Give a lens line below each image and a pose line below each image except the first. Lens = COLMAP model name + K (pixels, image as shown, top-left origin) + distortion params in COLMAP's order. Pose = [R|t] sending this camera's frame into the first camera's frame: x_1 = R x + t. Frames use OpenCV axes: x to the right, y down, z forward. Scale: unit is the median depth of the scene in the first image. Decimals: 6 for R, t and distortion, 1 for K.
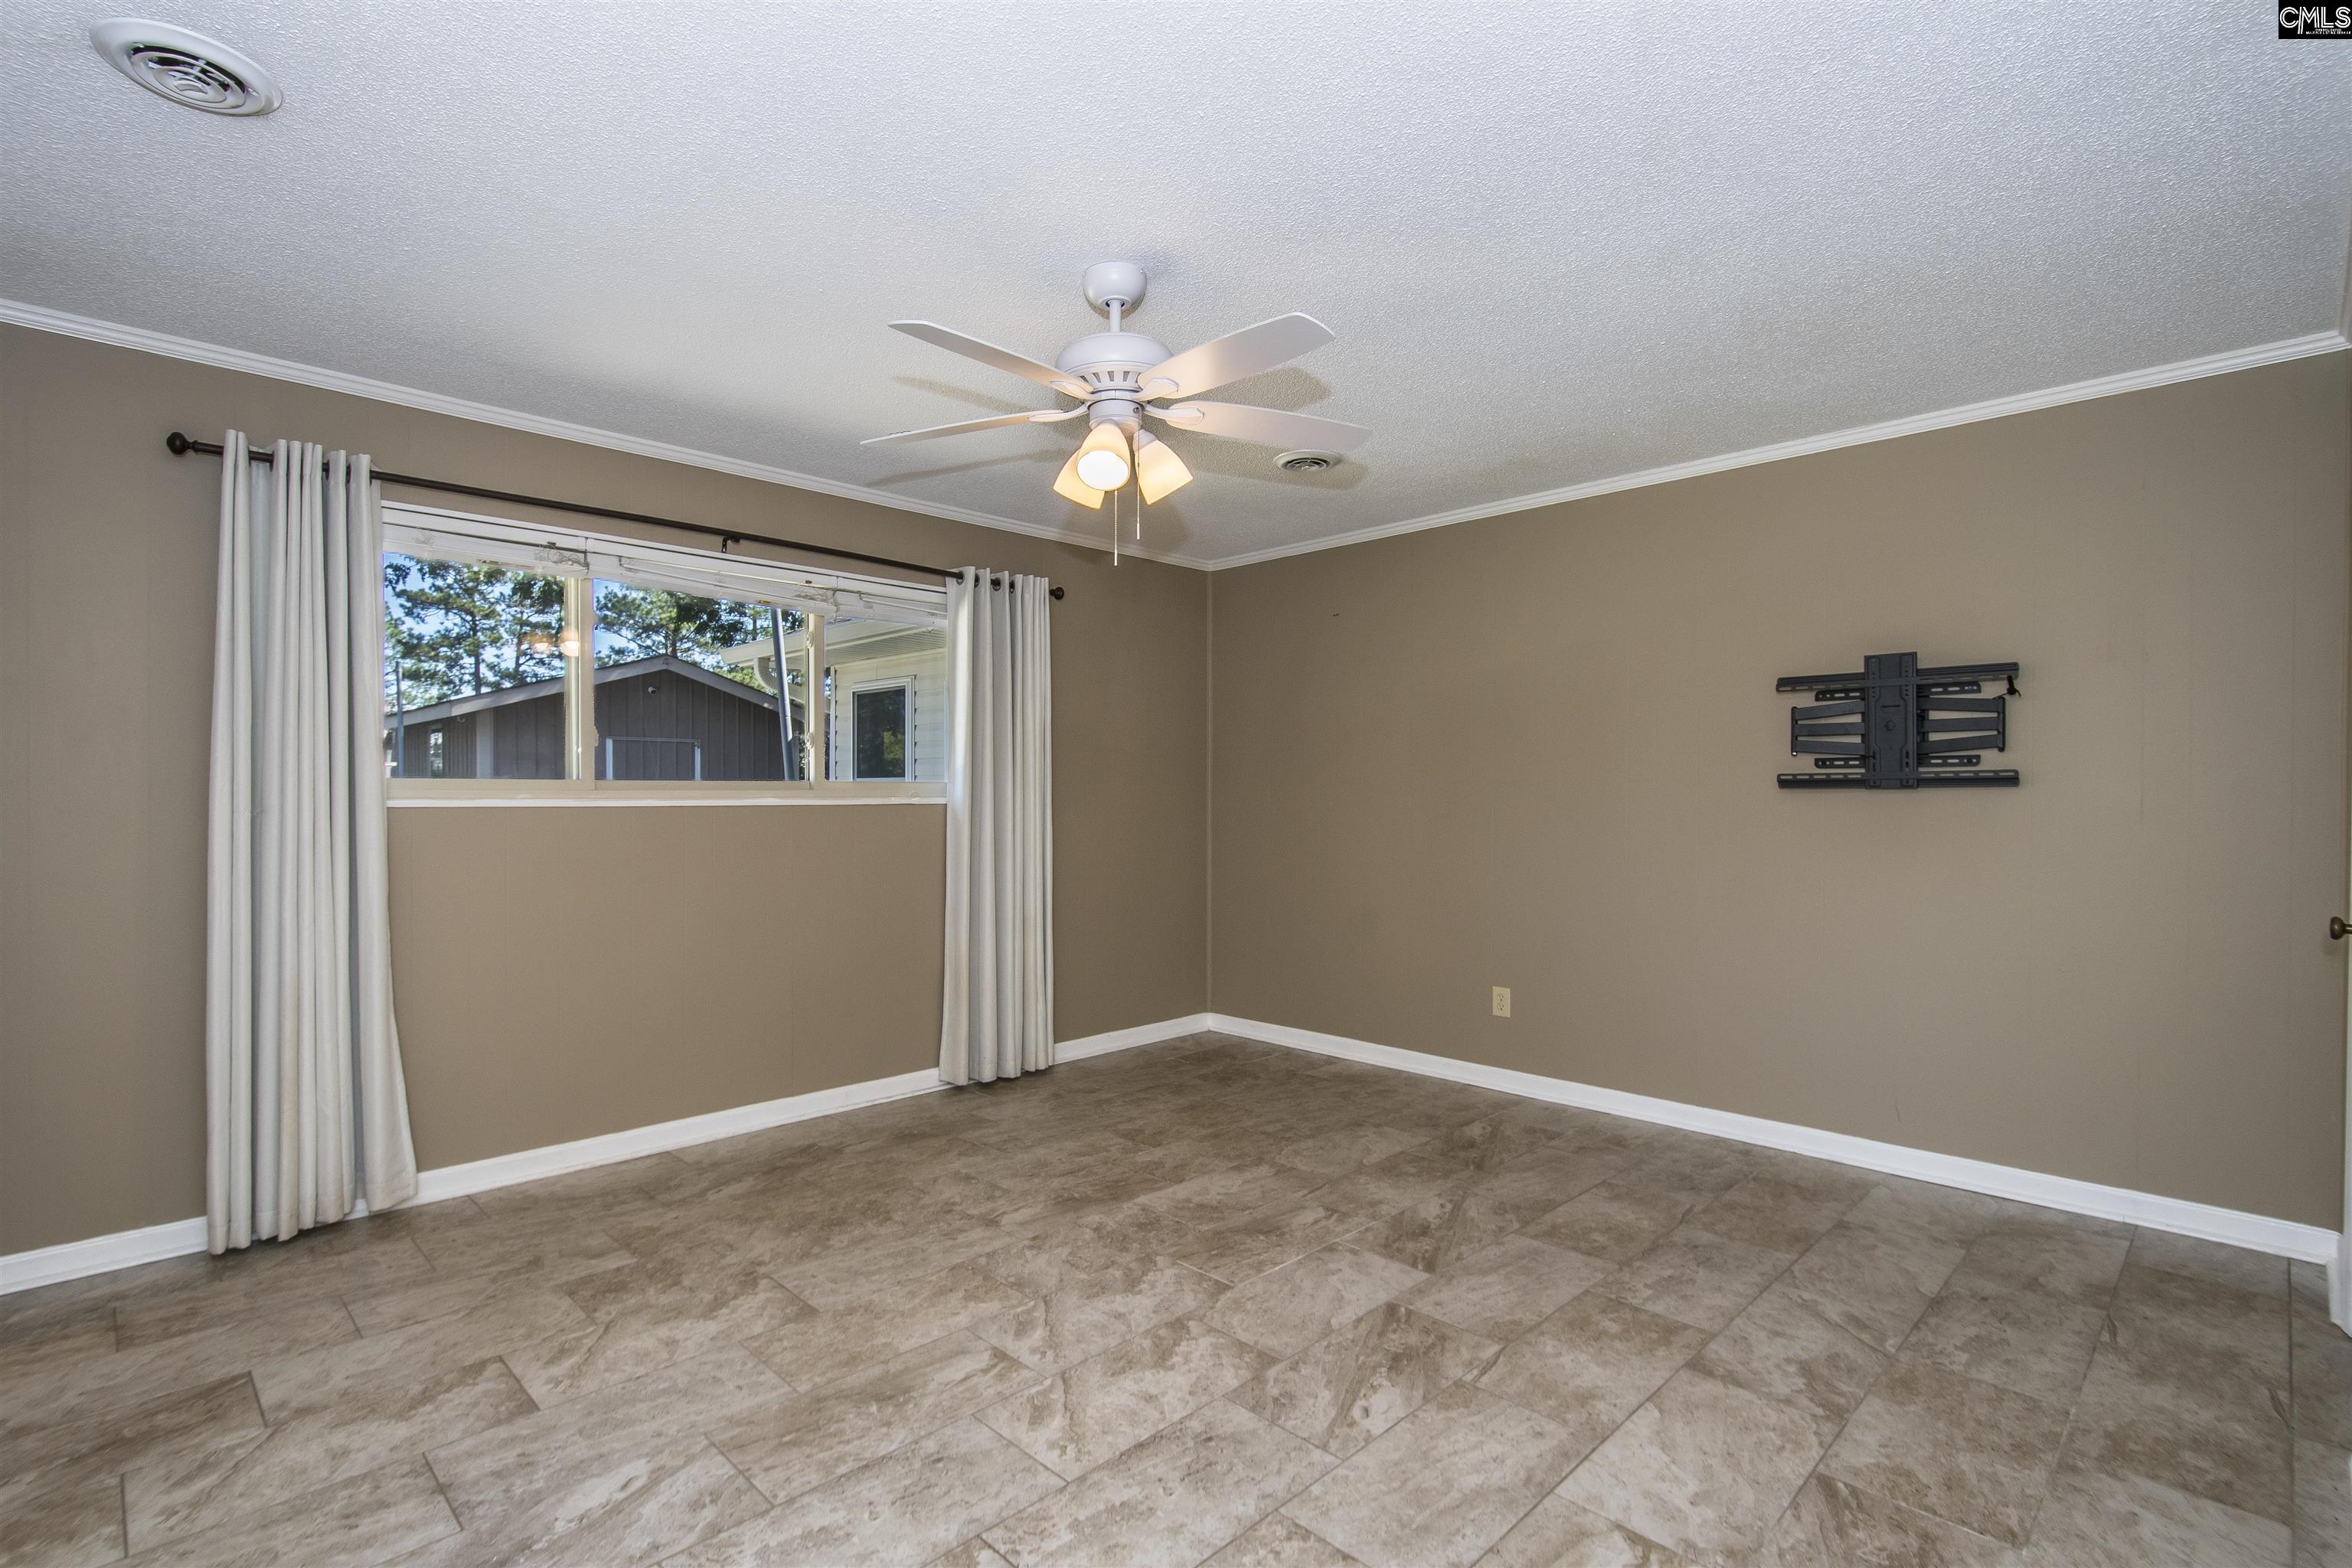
lens RADIAL K [[1097.9, 0, 1148.6], [0, 1097.9, 801.2], [0, 0, 1]] dist [0.006689, -0.005902]
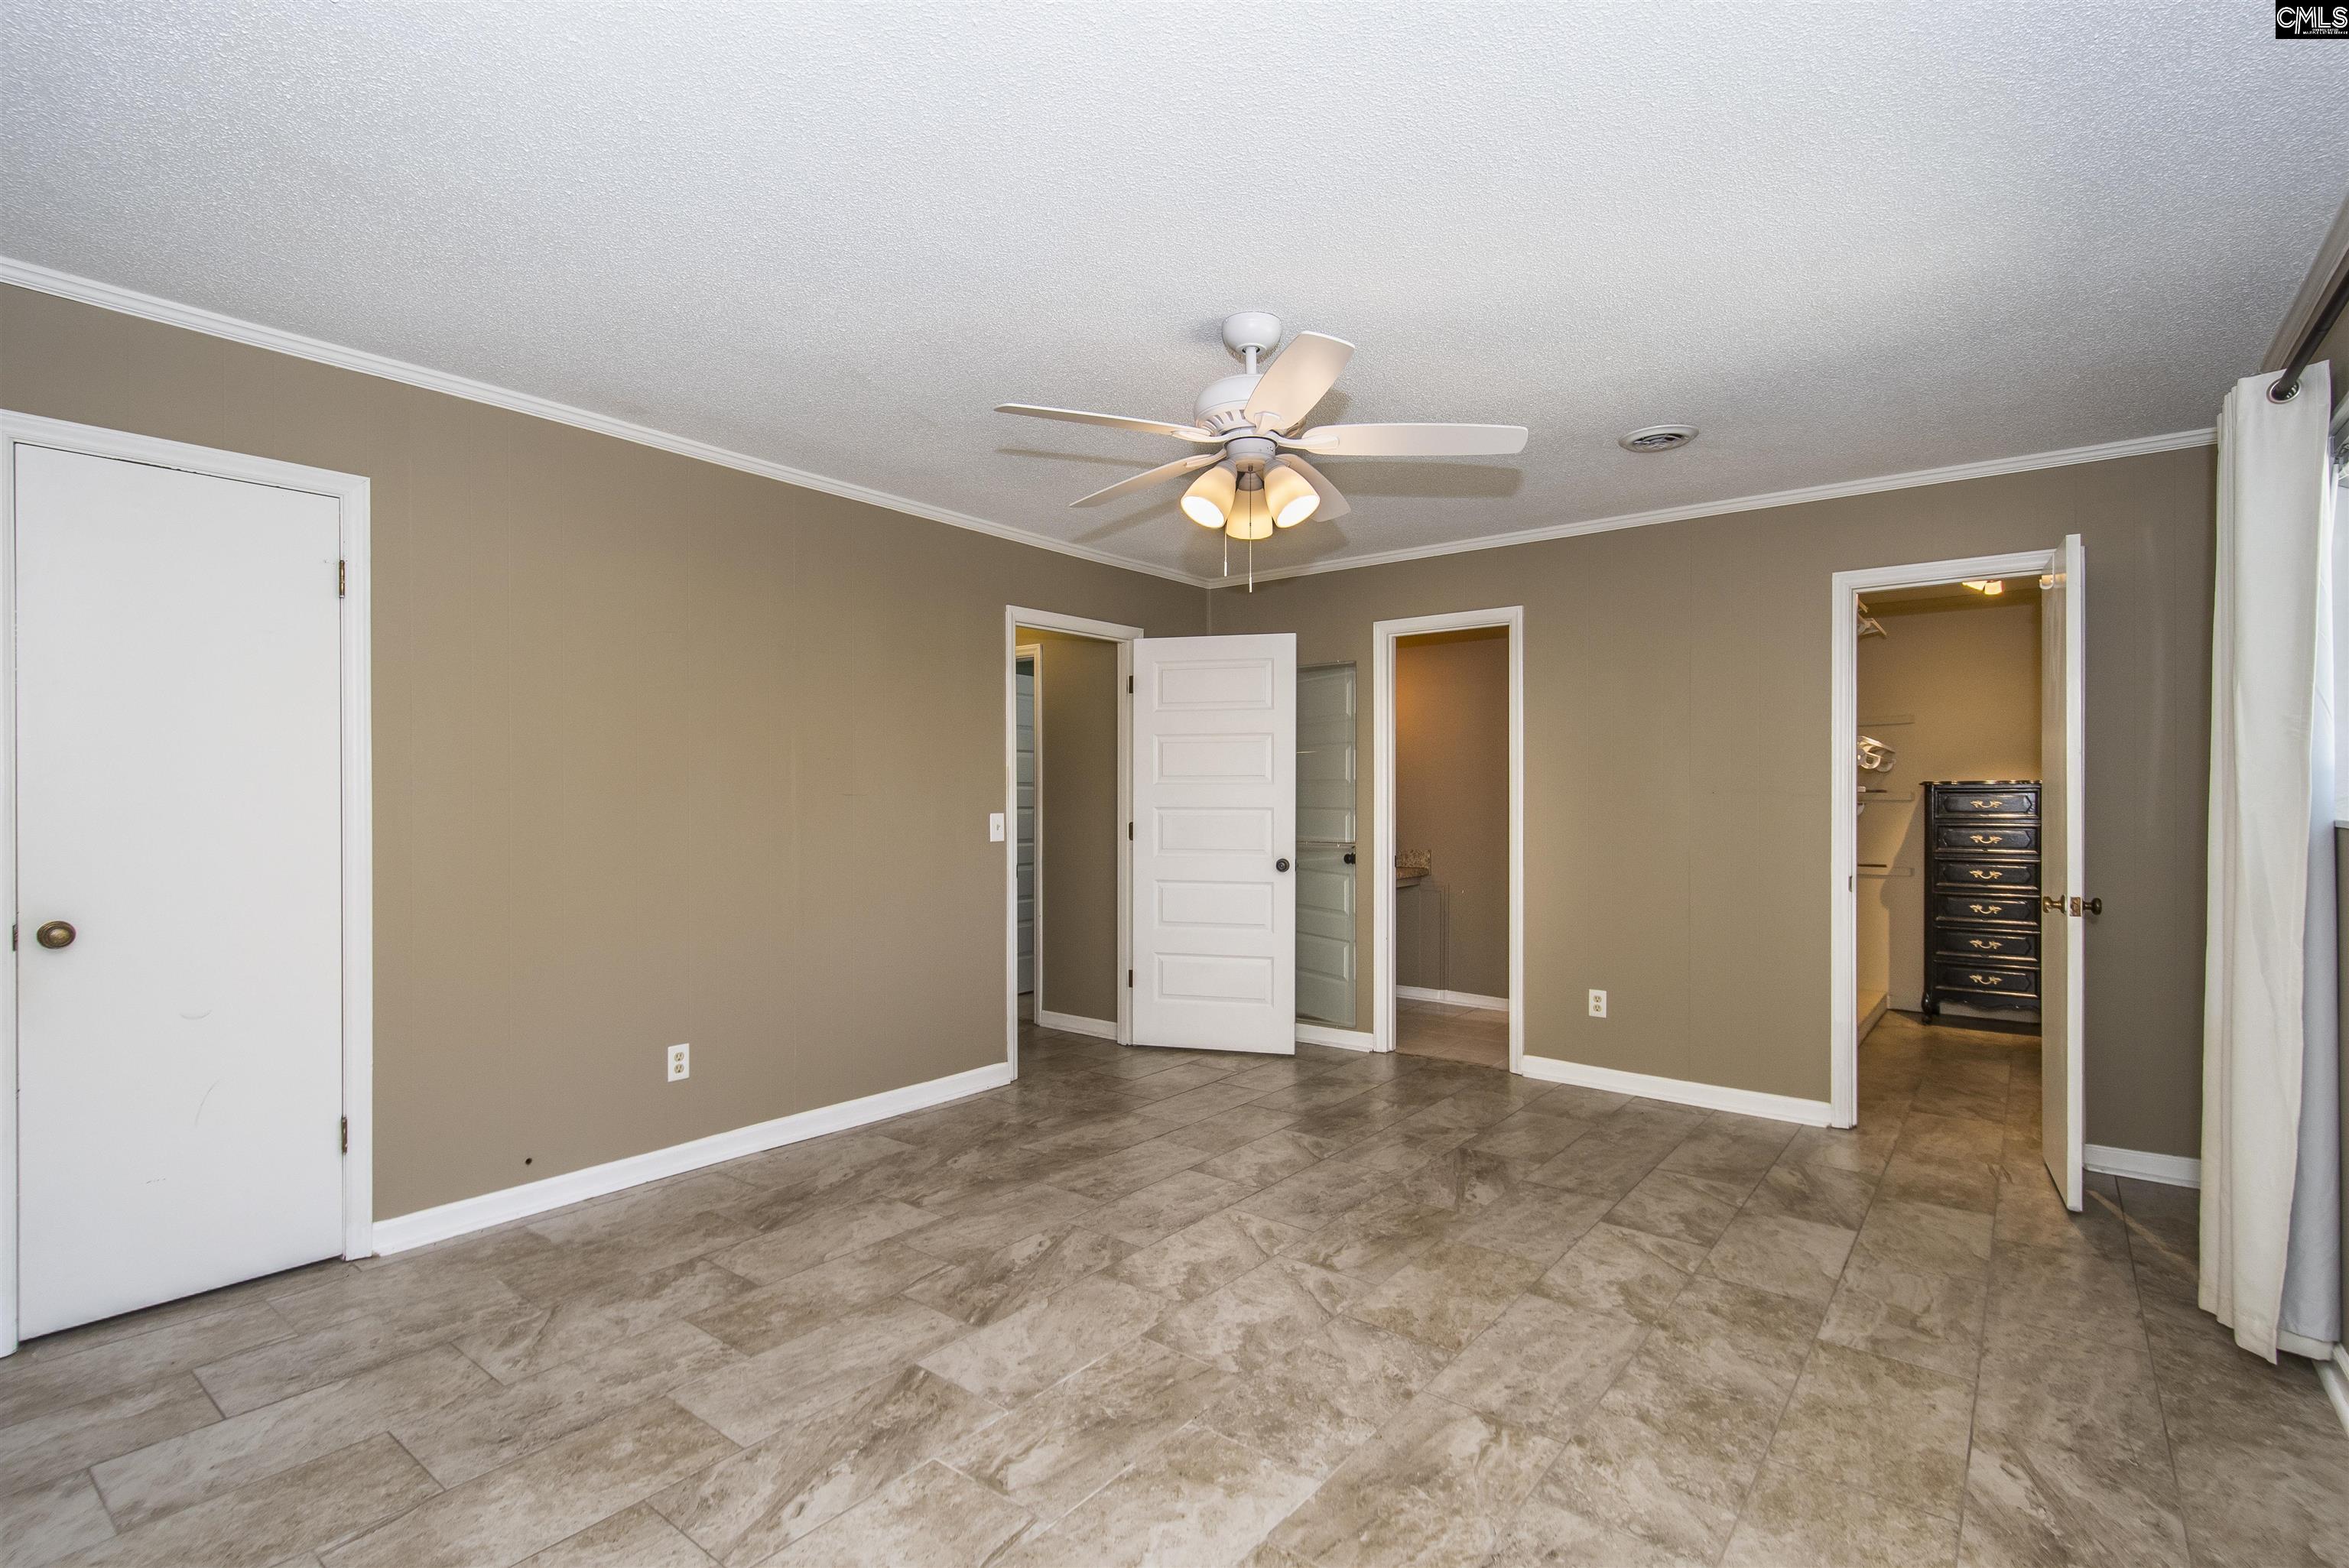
lens RADIAL K [[1096.4, 0, 1147.2], [0, 1096.4, 801.2], [0, 0, 1]] dist [0.006689, -0.005902]
pose [[-0.992759, -0.001735, -0.120114, 0.195791], [-0.002803, 0.999958, 0.008723, -0.019968], [0.120094, 0.008996, -0.992722, 2.029153]]
